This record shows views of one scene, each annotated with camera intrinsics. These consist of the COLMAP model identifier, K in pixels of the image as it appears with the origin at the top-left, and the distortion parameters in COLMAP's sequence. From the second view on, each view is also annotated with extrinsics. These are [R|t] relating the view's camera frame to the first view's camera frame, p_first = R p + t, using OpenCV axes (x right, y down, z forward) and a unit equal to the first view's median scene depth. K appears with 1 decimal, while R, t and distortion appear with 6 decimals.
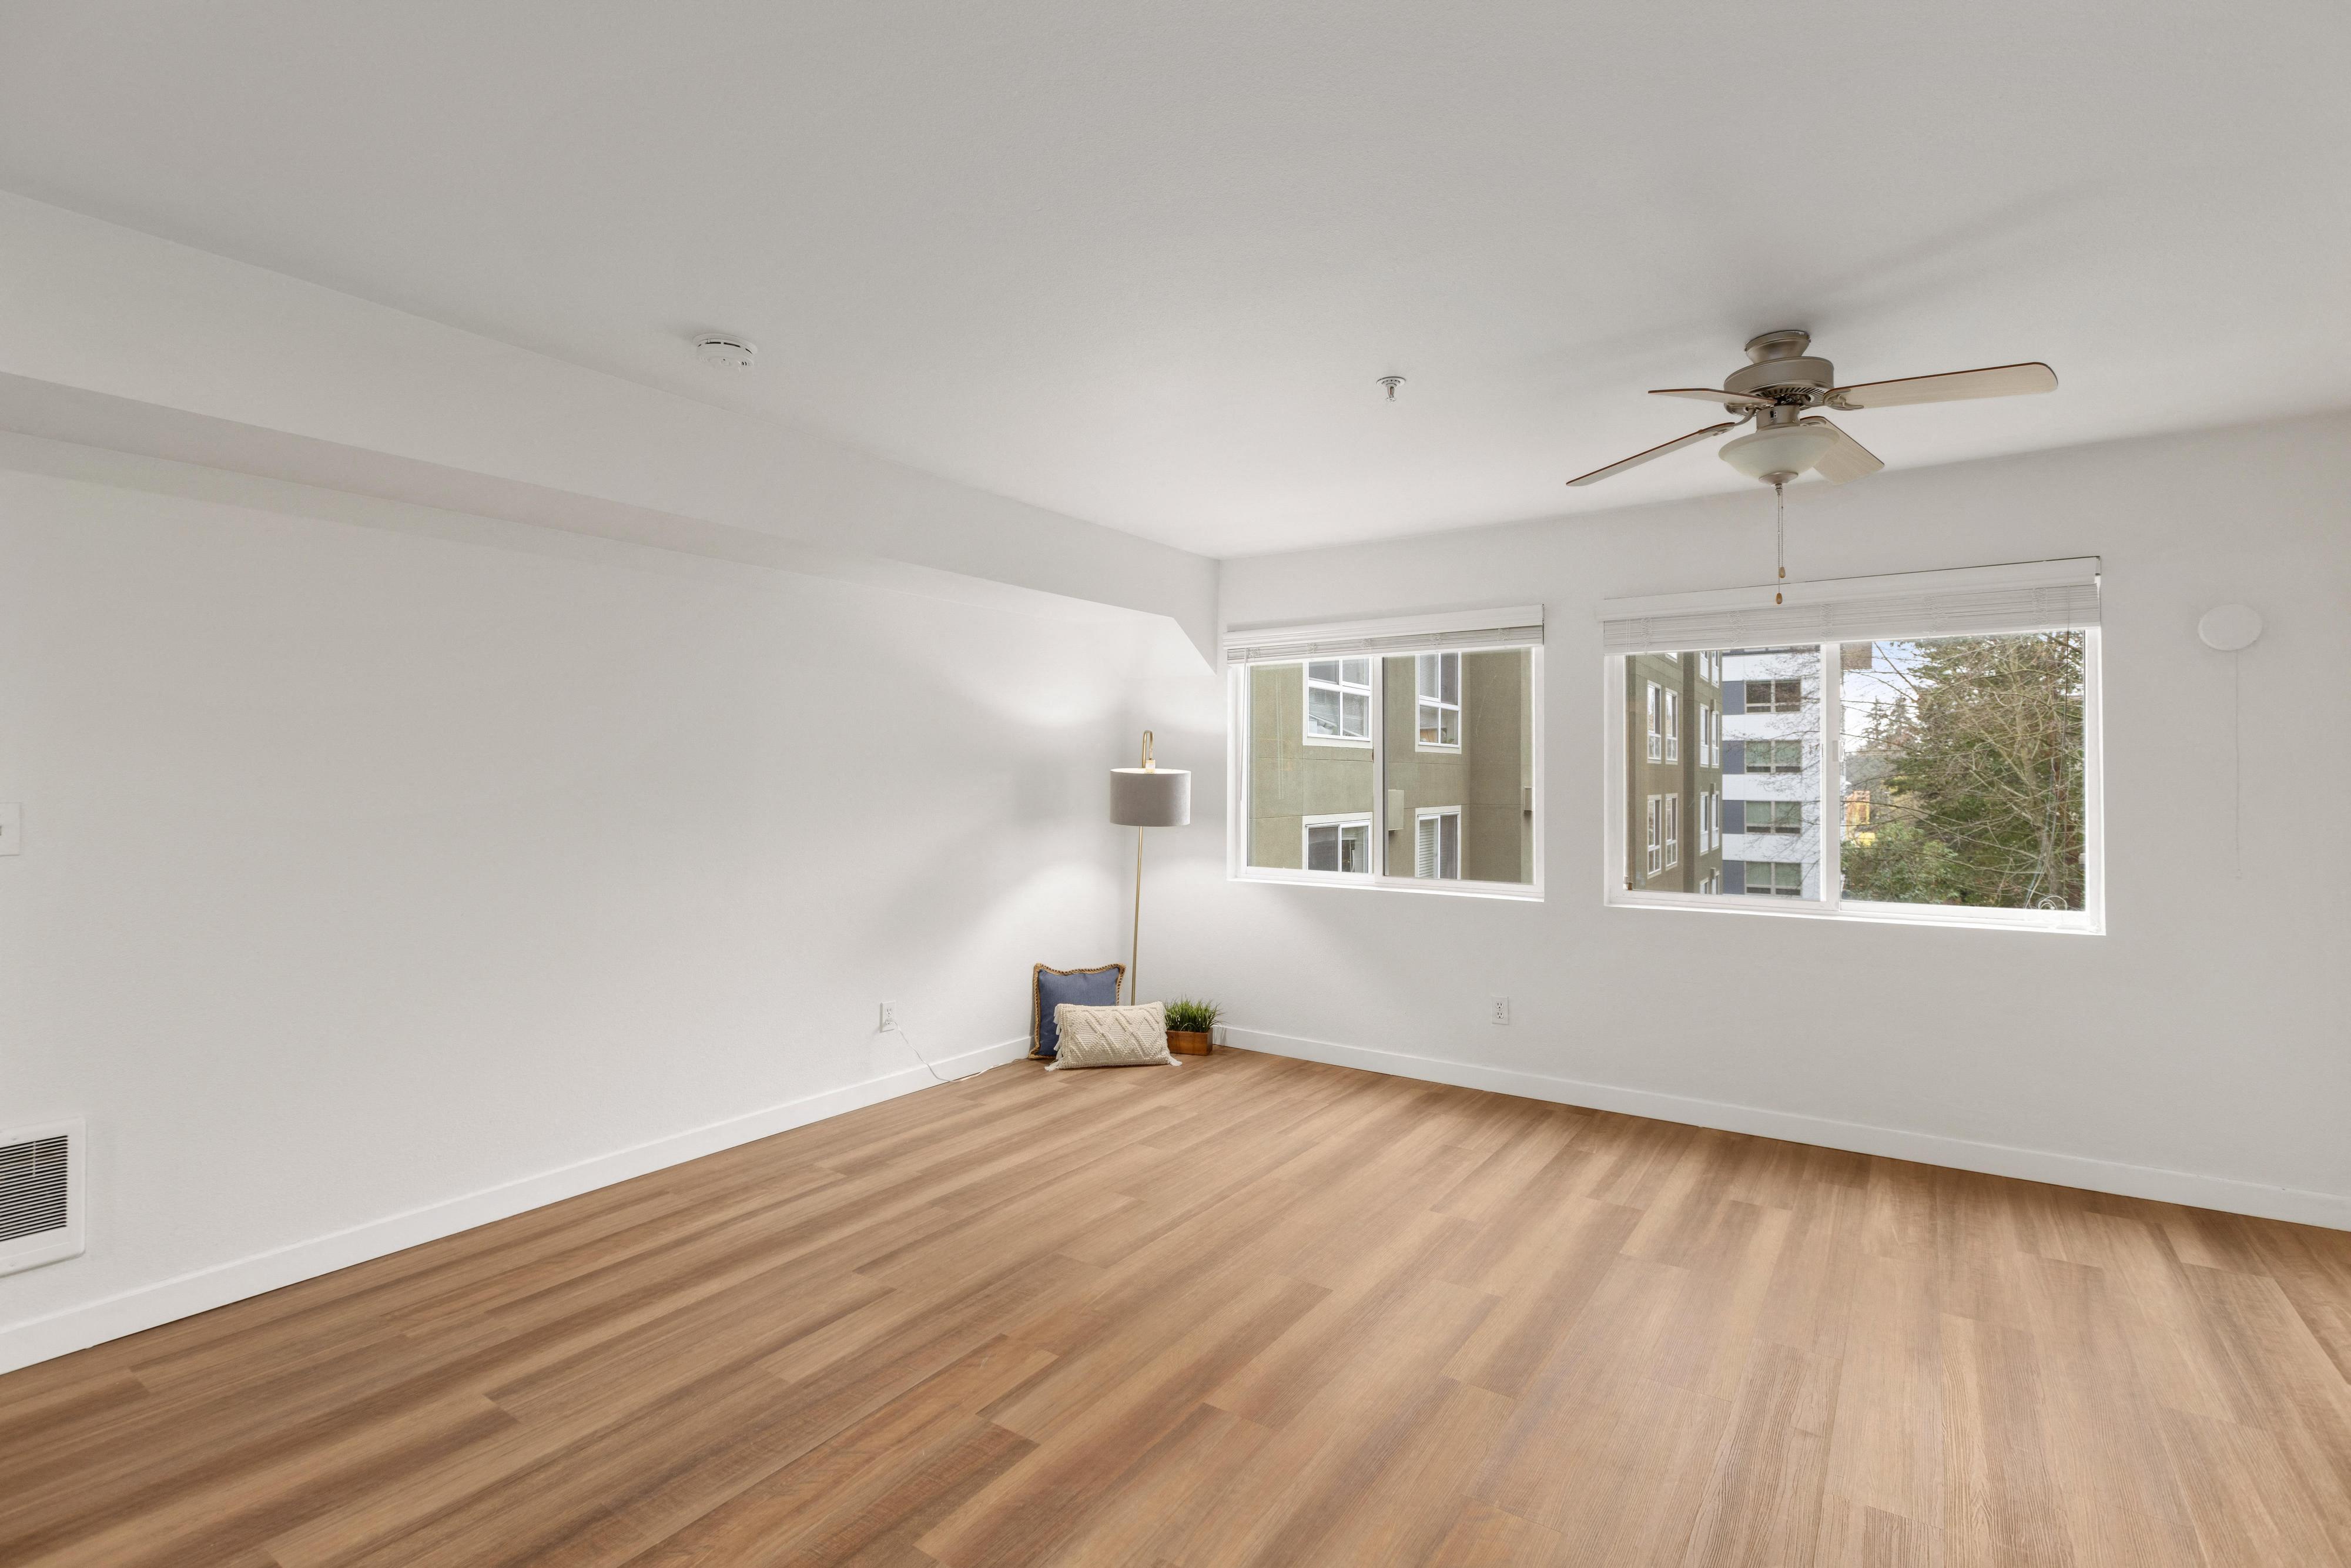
lens RADIAL K [[1125.3, 0, 1168.0], [0, 1125.3, 776.3], [0, 0, 1]] dist [-0.004693, -0.000538]
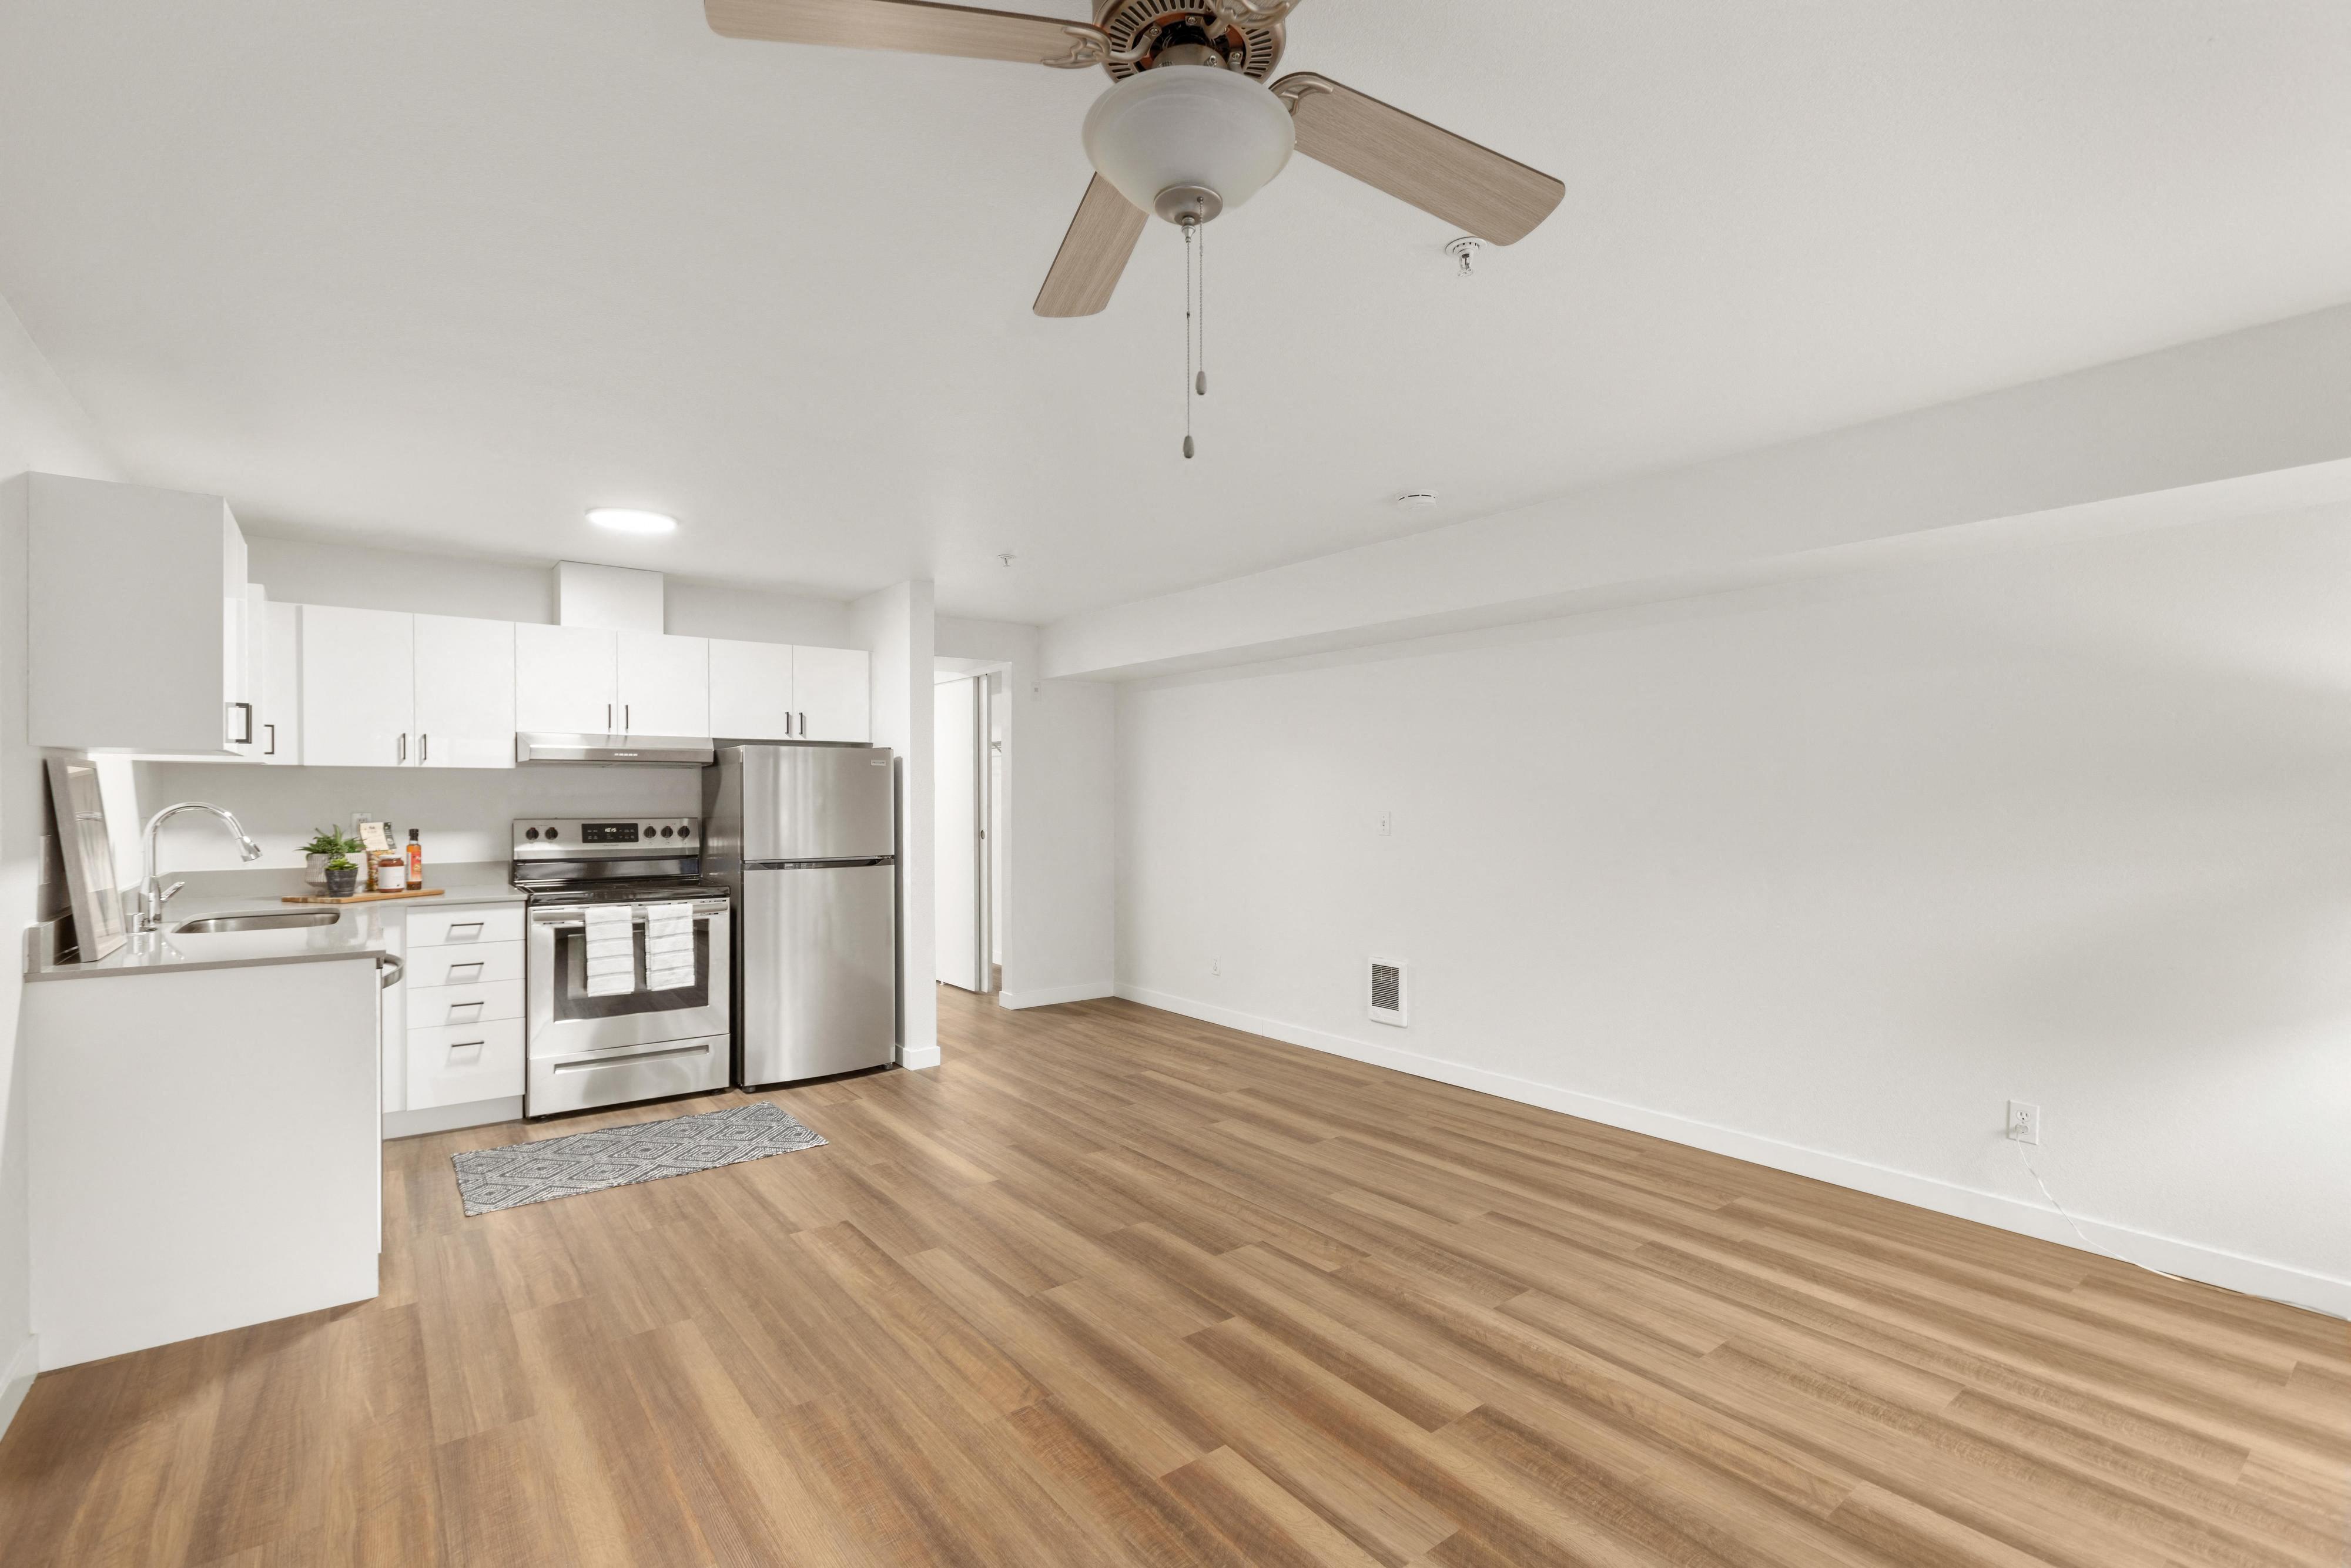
lens RADIAL K [[1133.3, 0, 1168.2], [0, 1133.3, 792.1], [0, 0, 1]] dist [0.002212, 0.000308]
pose [[-0.342888, -0.005443, -0.939361, 1.016176], [-0.003743, 0.999983, -0.004428, 0.002395], [0.939369, 0.001998, -0.342902, 1.142156]]
